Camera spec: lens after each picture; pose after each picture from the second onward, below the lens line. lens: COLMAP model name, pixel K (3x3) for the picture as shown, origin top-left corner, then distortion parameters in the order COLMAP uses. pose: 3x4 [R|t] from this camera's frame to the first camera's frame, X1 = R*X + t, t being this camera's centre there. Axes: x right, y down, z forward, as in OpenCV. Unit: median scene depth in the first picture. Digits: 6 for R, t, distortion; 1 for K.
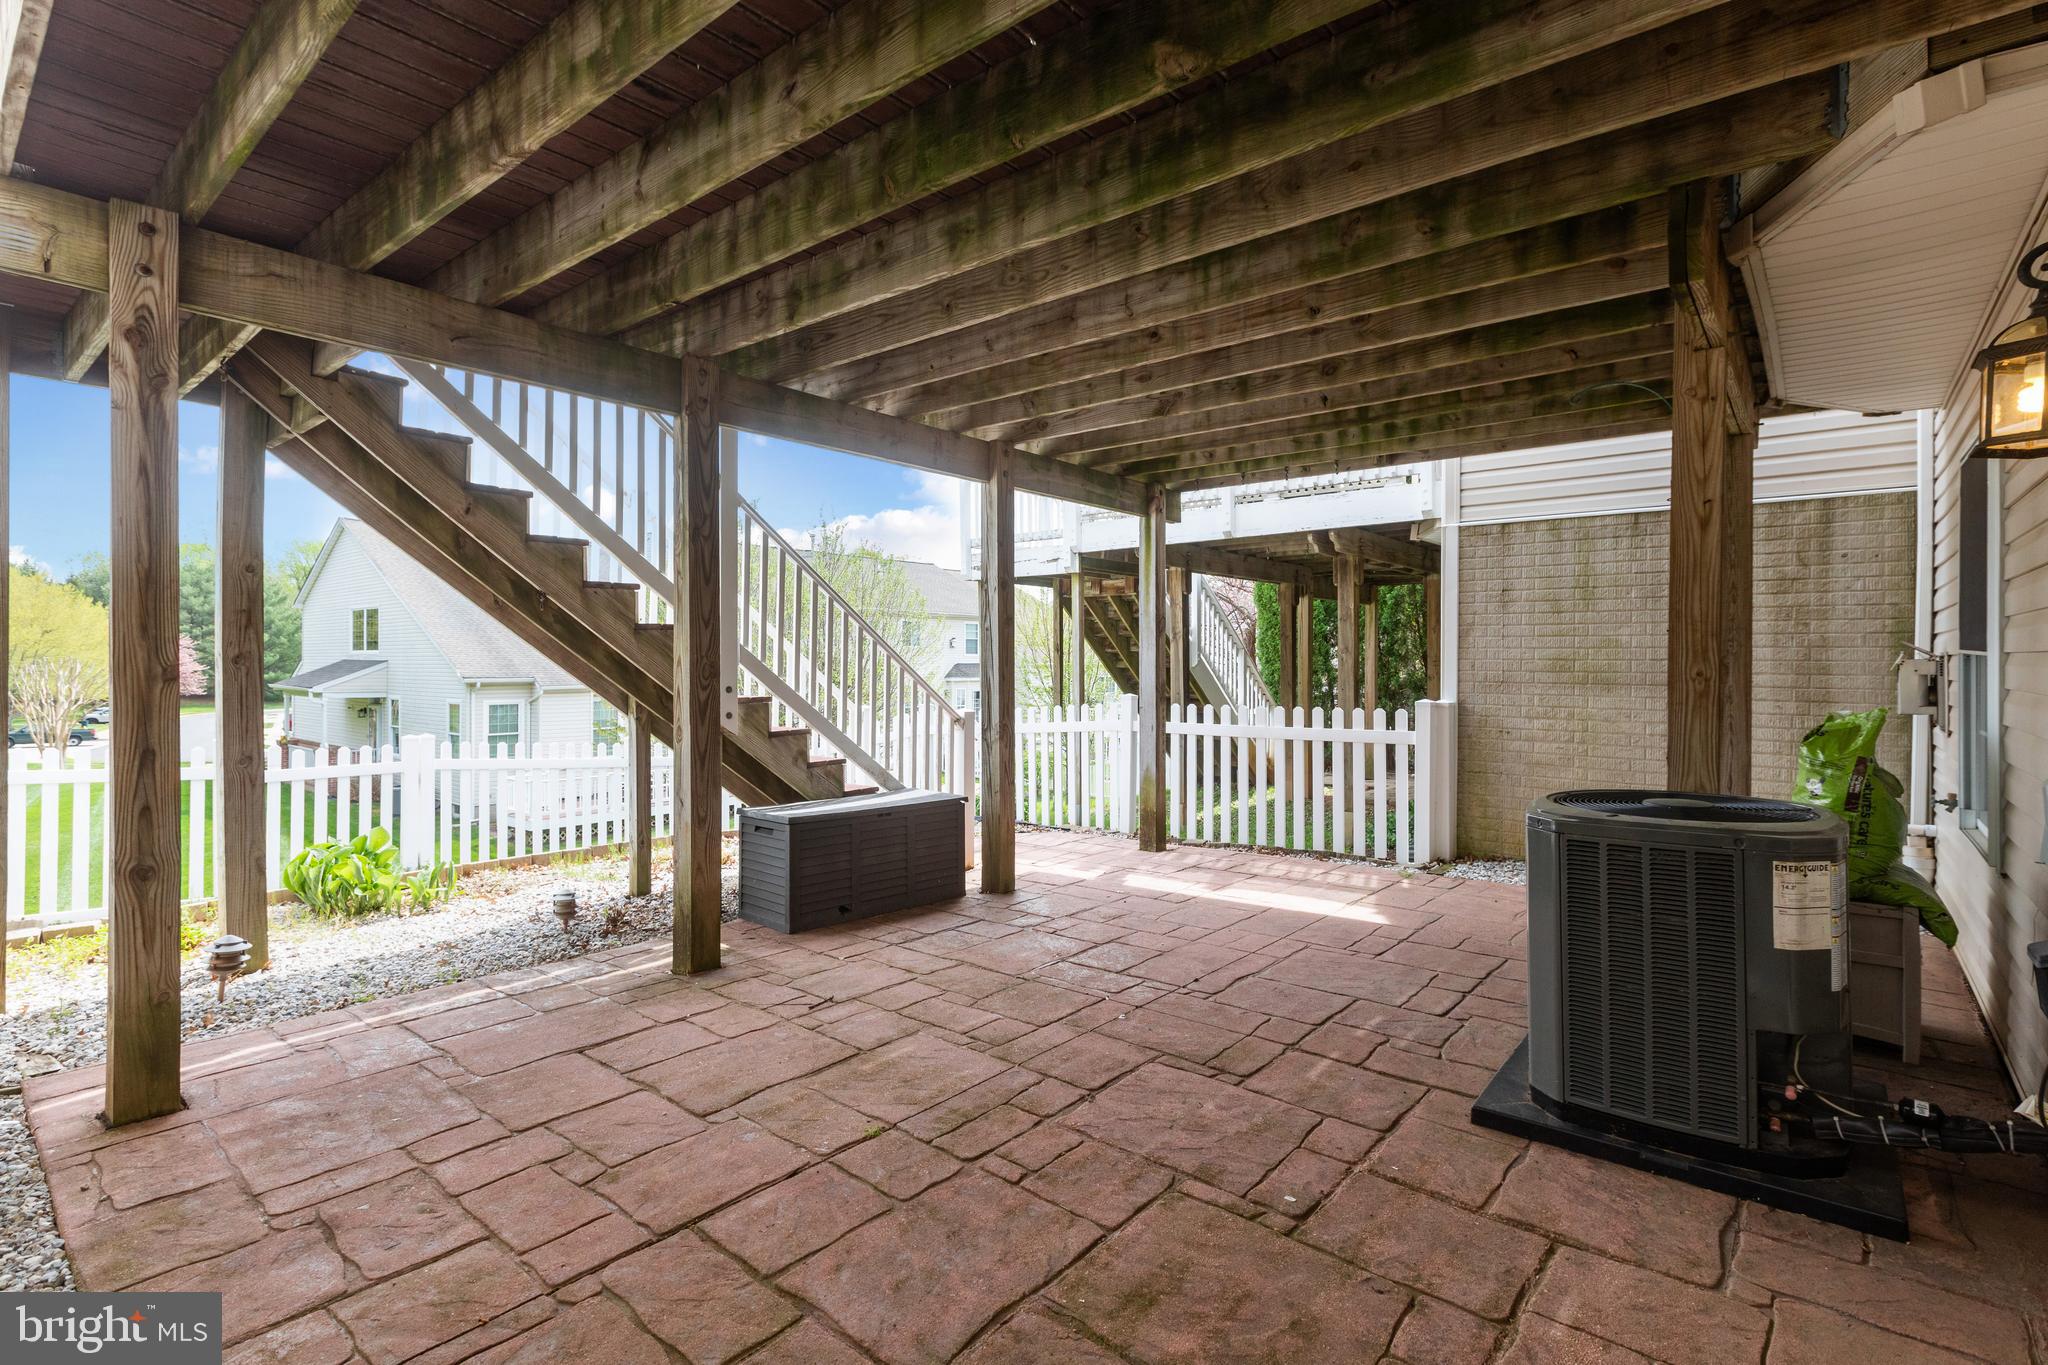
lens RADIAL K [[947.4, 0, 1026.7], [0, 947.4, 663.1], [0, 0, 1]] dist [0.000514, 0.001066]
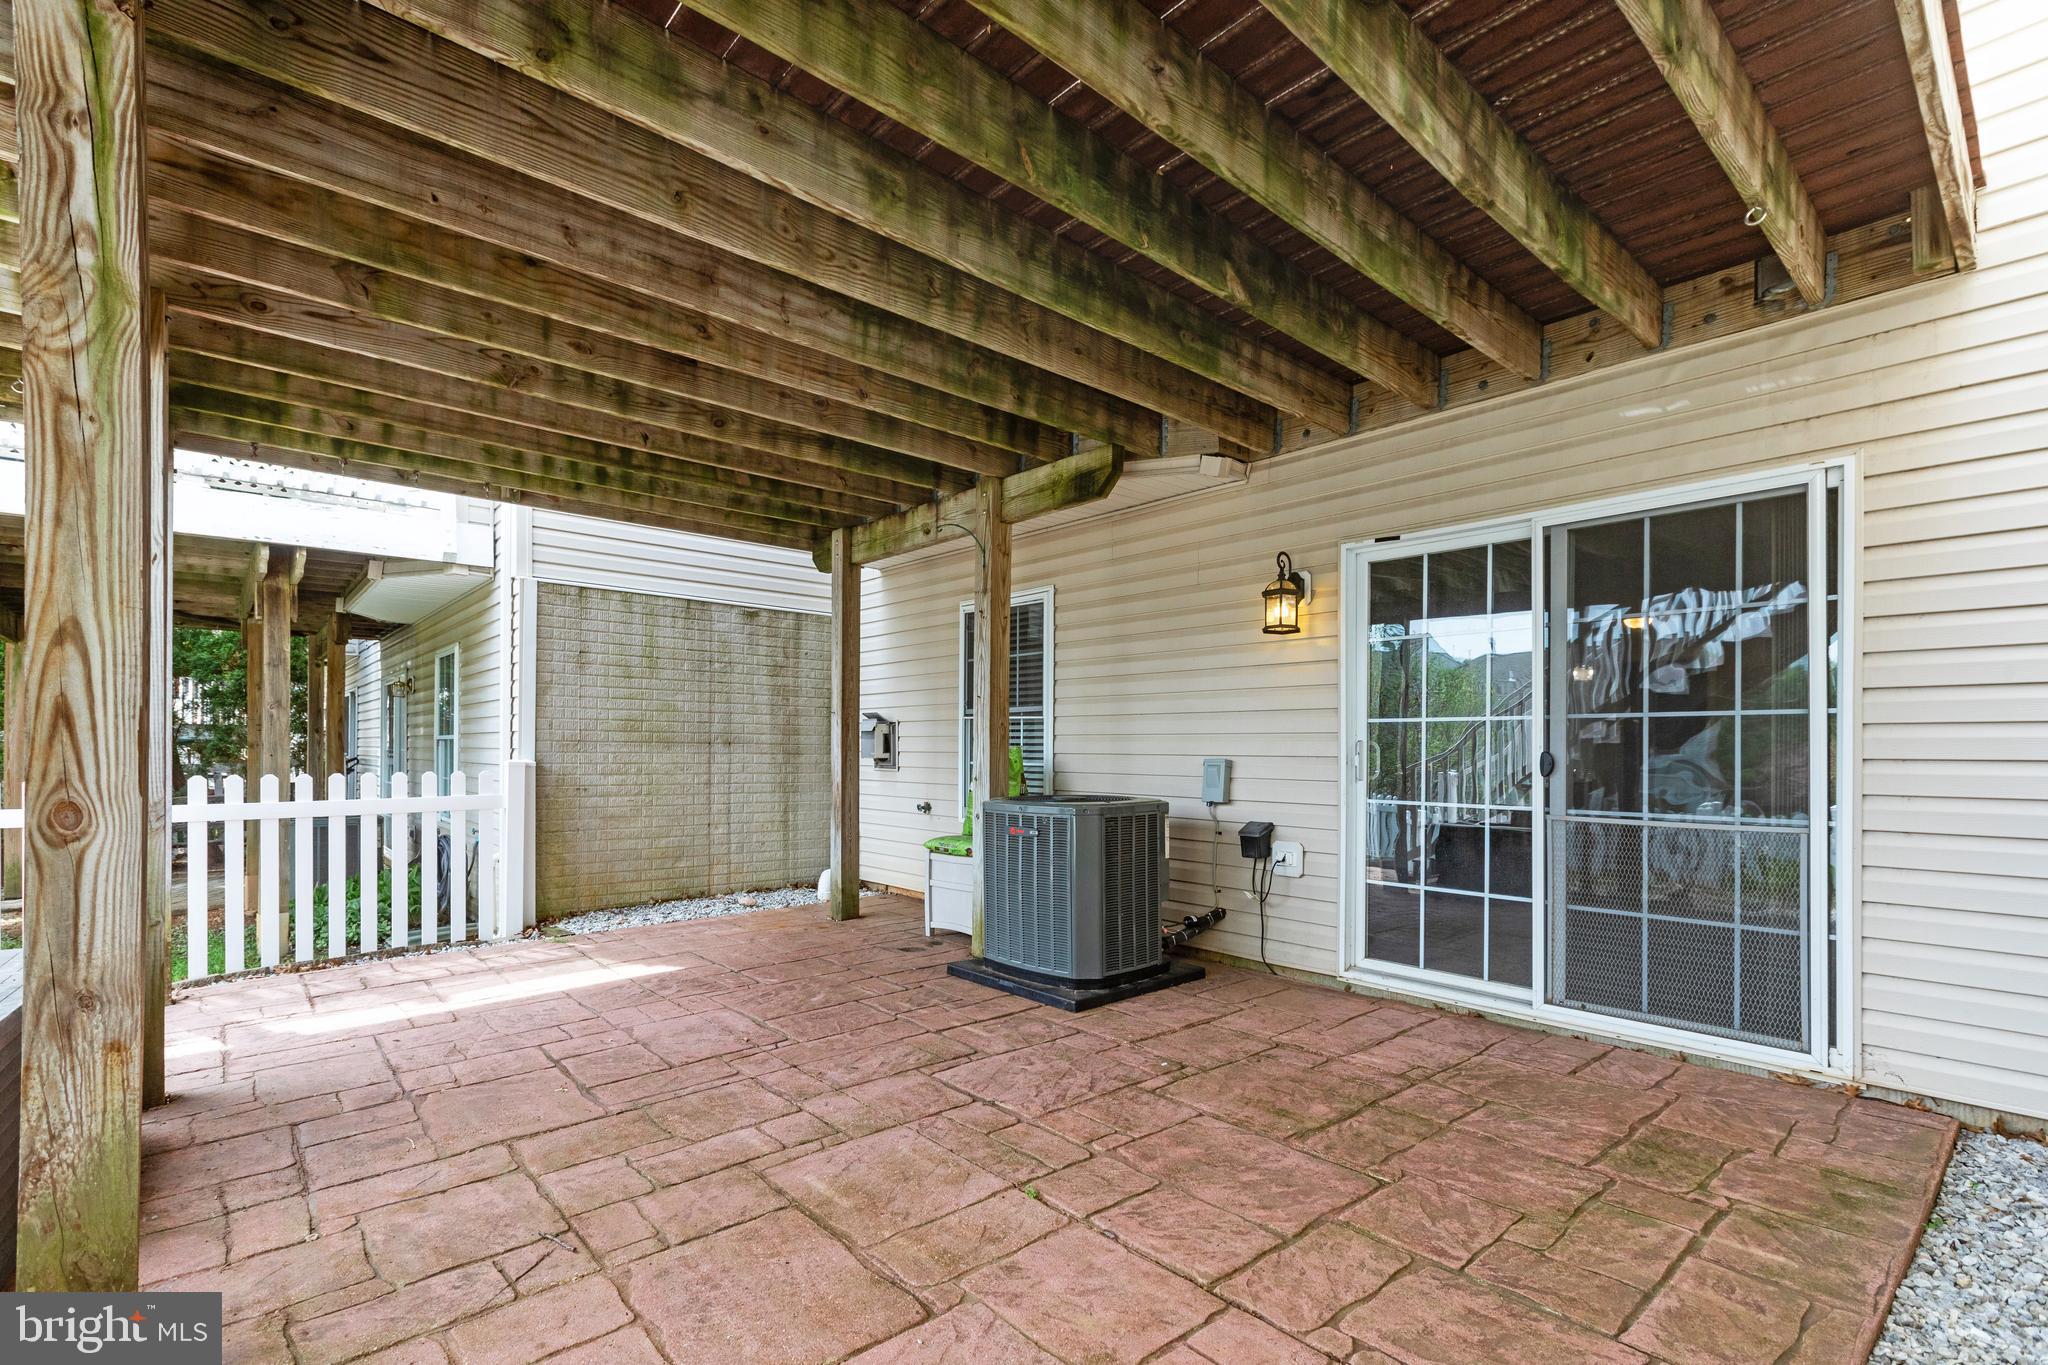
lens RADIAL K [[947.4, 0, 1039.0], [0, 947.4, 757.5], [0, 0, 1]] dist [0.000514, 0.001066]
pose [[0.146256, -0.007037, 0.989222, -0.765315], [-0.004330, 0.999961, 0.007753, 0.048186], [-0.989237, -0.005418, 0.146220, 0.619486]]
